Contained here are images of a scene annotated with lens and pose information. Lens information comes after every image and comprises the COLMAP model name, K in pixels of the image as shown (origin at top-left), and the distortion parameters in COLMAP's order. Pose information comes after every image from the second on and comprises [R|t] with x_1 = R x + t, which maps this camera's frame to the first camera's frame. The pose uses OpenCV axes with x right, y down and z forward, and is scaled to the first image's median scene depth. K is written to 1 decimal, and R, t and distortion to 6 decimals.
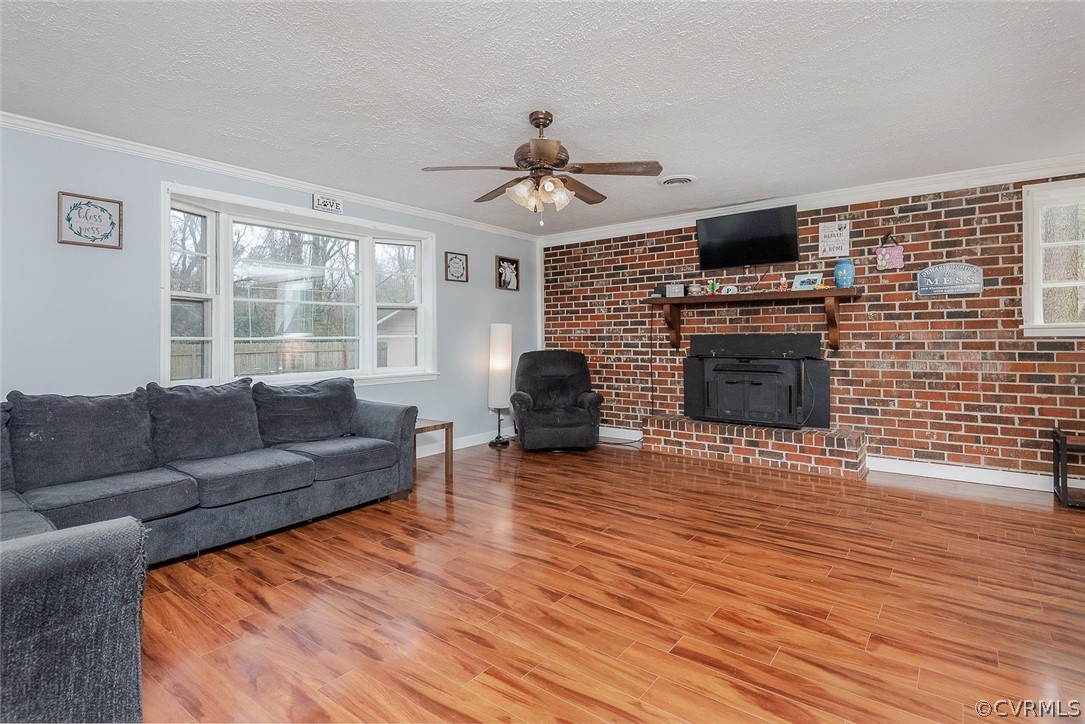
lens RADIAL K [[550.6, 0, 523.2], [0, 550.6, 334.2], [0, 0, 1]] dist [0.009294, 0.000234]
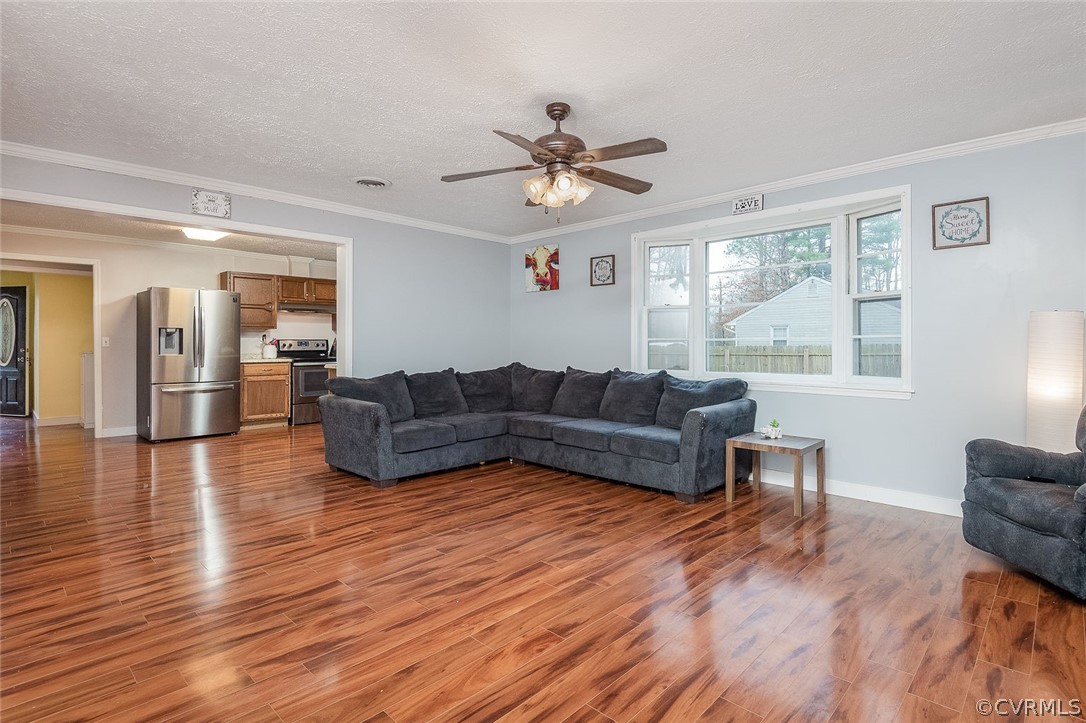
lens RADIAL K [[551.1, 0, 538.7], [0, 551.1, 357.3], [0, 0, 1]] dist [0.009294, 0.000234]
pose [[-0.104370, 0.039162, -0.993767, 0.901297], [0.002032, 0.999231, 0.039164, -0.000361], [0.994536, 0.002069, -0.104369, 0.970413]]
